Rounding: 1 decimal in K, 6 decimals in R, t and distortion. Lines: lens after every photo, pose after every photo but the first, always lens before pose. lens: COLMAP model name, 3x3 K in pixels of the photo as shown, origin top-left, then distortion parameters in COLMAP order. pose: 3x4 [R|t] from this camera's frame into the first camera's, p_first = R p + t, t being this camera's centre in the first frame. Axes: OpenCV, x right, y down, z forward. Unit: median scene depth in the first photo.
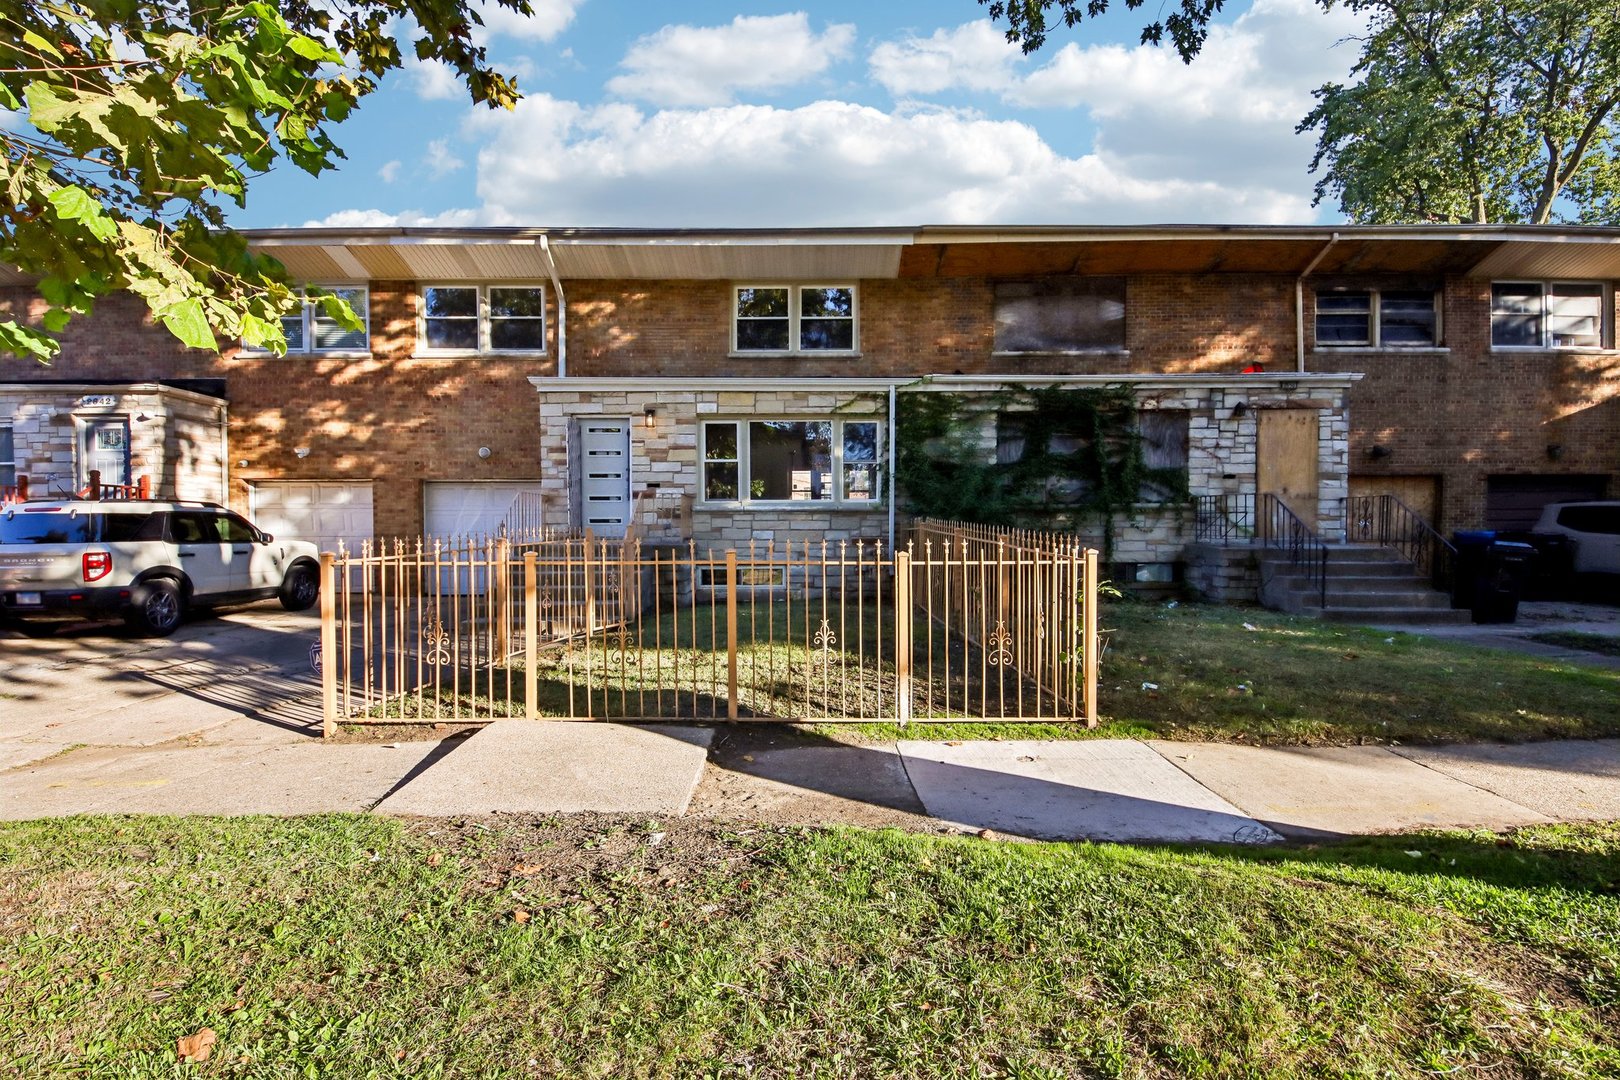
lens RADIAL K [[734.6, 0, 809.6], [0, 734.6, 550.5], [0, 0, 1]] dist [0.056304, -0.044319]
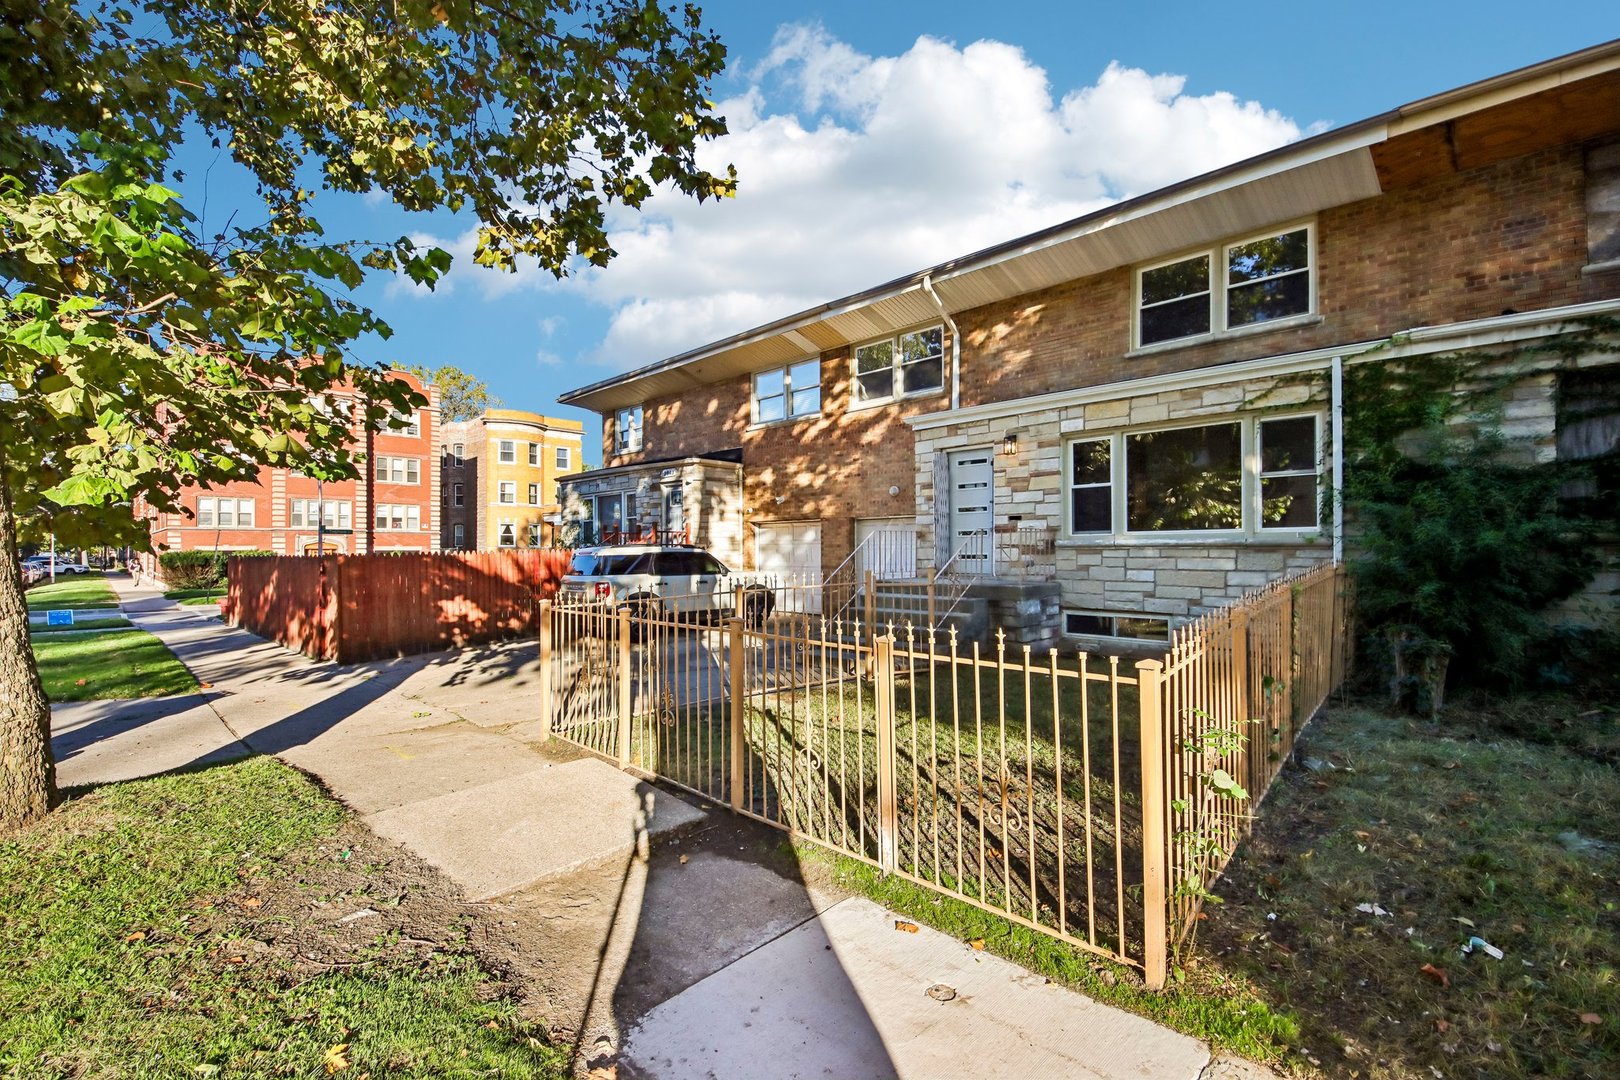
lens RADIAL K [[734.6, 0, 809.6], [0, 734.6, 550.5], [0, 0, 1]] dist [0.056304, -0.044319]
pose [[0.703882, -0.000945, -0.710316, 0.254066], [-0.015045, 0.999755, -0.016239, -0.029911], [0.710158, 0.022117, 0.703695, 0.182798]]
